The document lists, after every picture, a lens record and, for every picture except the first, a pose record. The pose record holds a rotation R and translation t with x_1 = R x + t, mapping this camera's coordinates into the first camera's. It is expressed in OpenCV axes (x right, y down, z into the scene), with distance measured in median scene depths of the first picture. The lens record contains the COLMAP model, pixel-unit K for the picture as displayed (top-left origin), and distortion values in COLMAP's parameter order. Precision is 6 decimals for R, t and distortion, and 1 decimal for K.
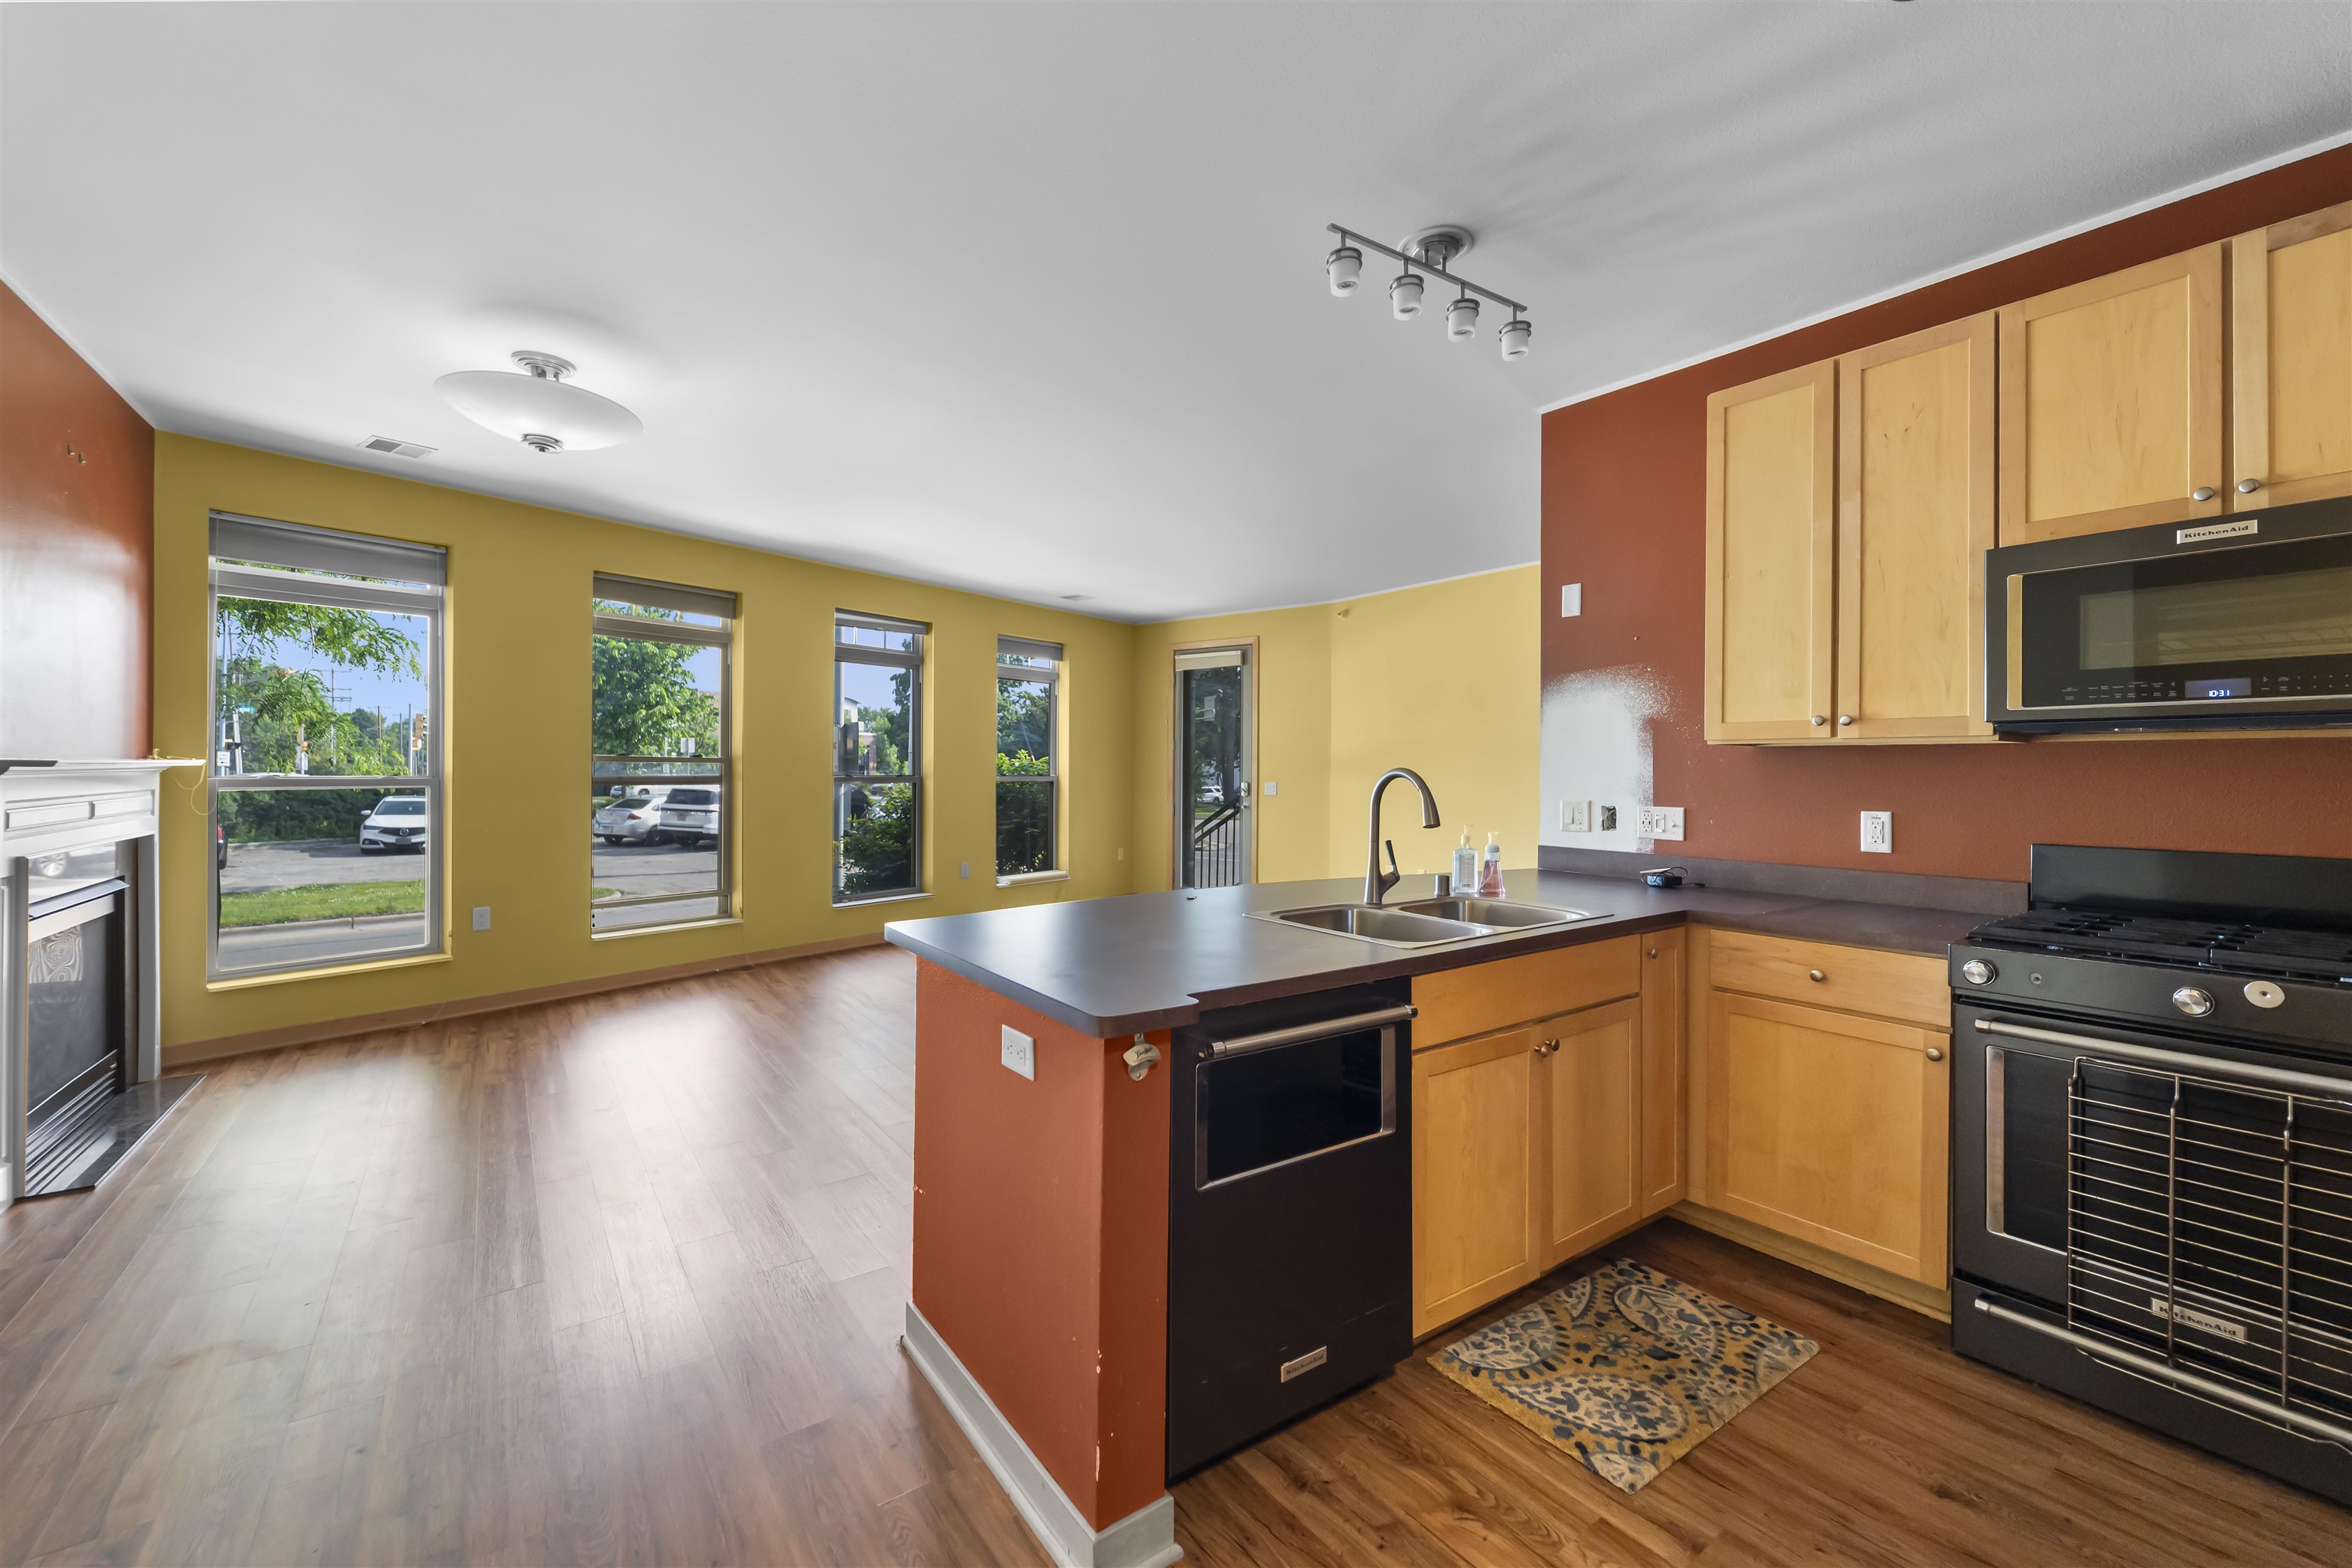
lens RADIAL K [[953.6, 0, 1181.4], [0, 953.6, 772.4], [0, 0, 1]] dist [0.008187, -0.004238]
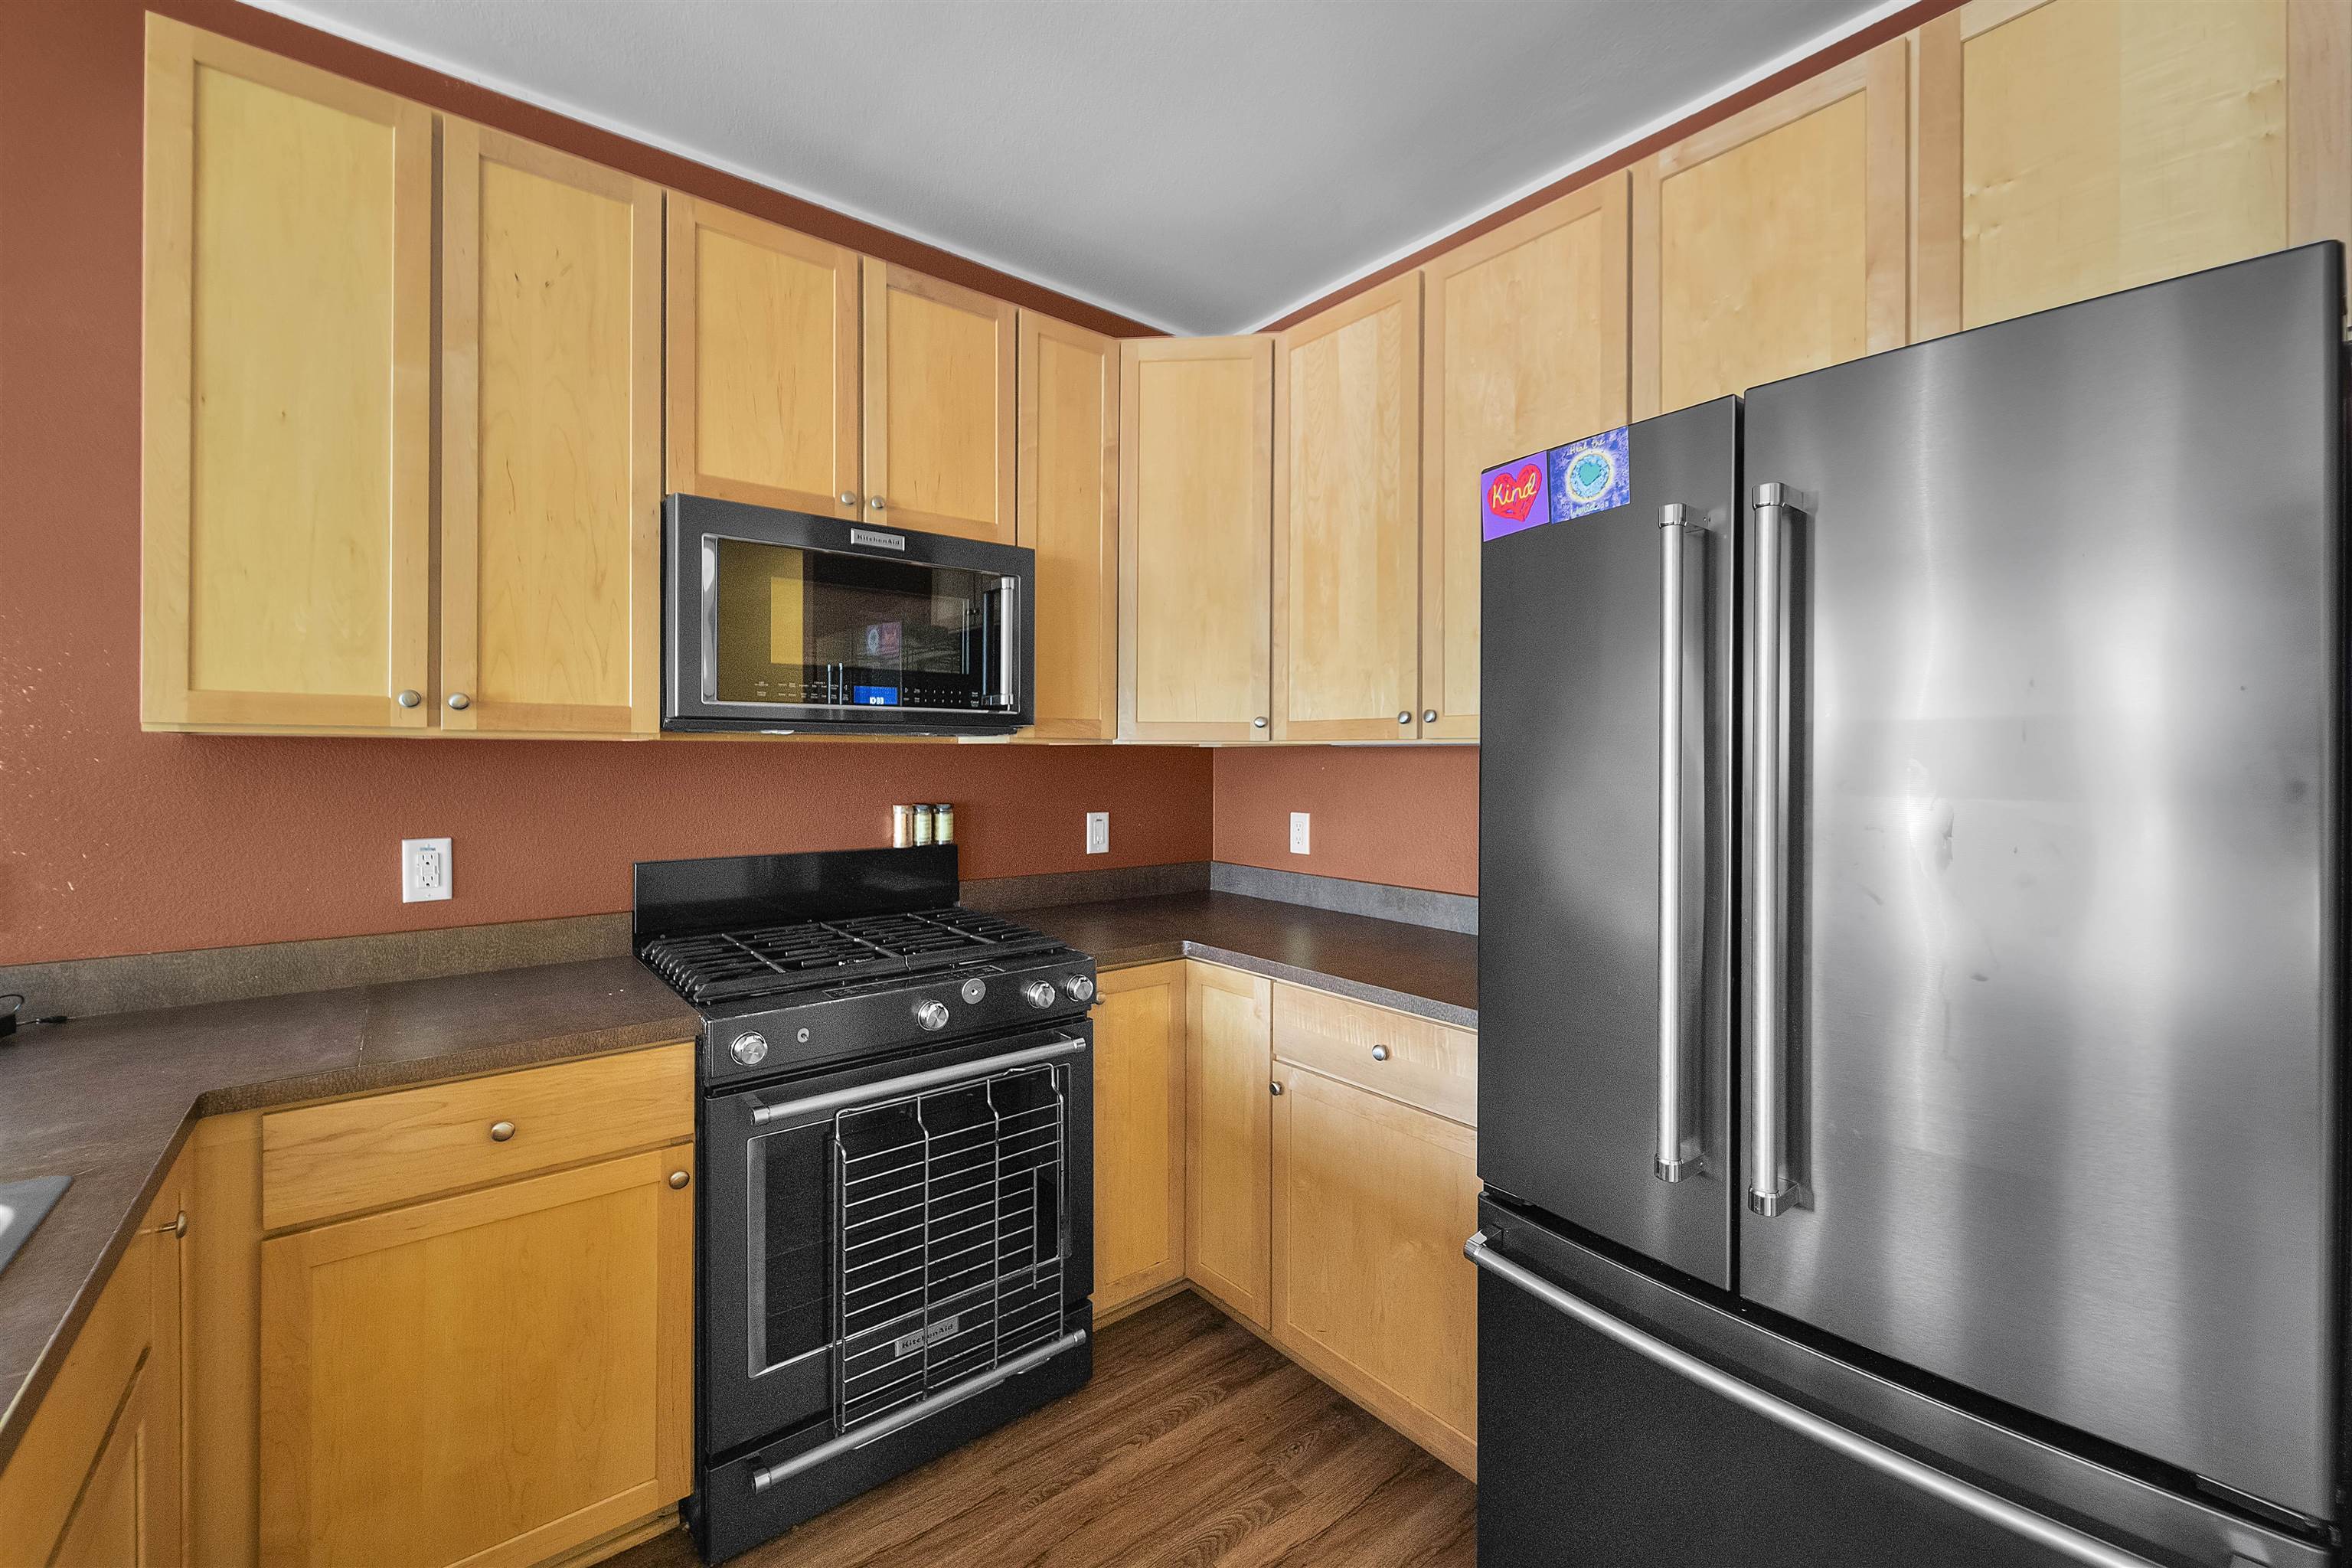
lens RADIAL K [[952.1, 0, 1176.2], [0, 952.1, 754.4], [0, 0, 1]] dist [-0.002470, -0.000555]
pose [[-0.049855, -0.003789, 0.998749, 0.048799], [-0.001415, 0.999992, 0.003723, -0.022672], [-0.998755, -0.001227, -0.049860, 0.559341]]
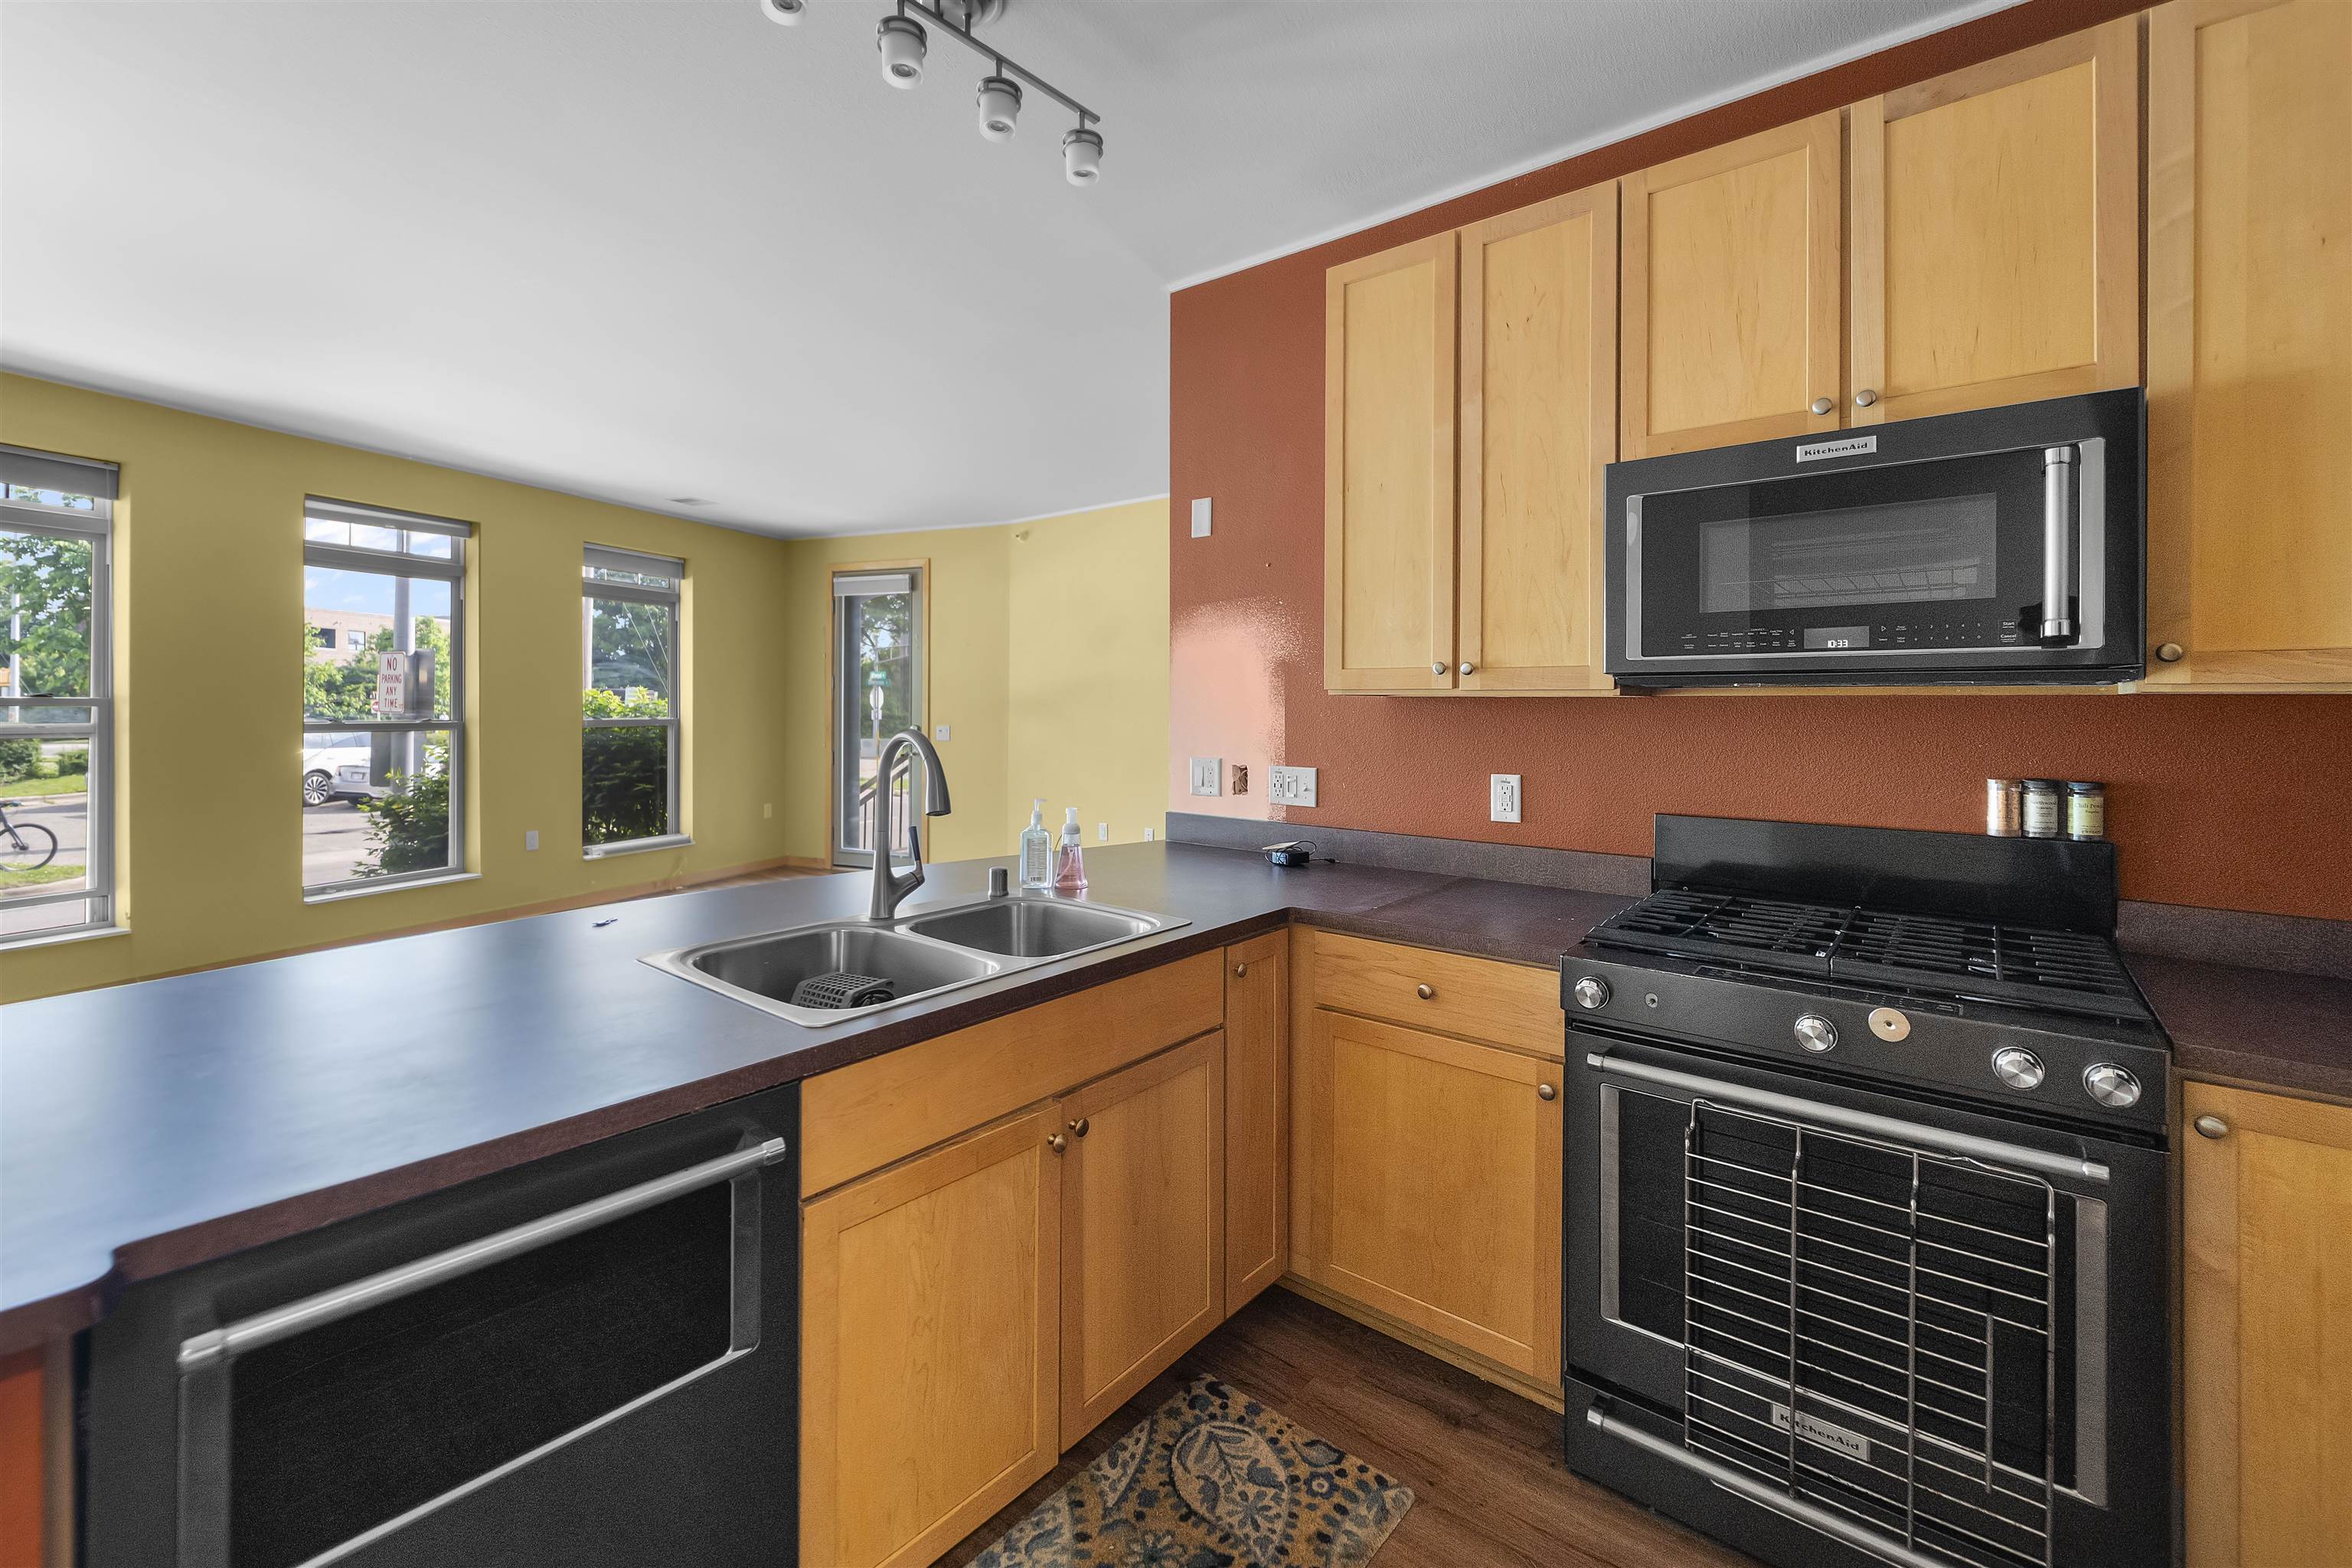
lens RADIAL K [[975.5, 0, 1189.0], [0, 975.5, 710.4], [0, 0, 1]] dist [0.001013, -0.000144]
pose [[0.965043, 0.000200, 0.262092, 0.242115], [-0.000873, 0.999997, 0.002453, -0.020151], [-0.262090, -0.002596, 0.965040, 0.250375]]
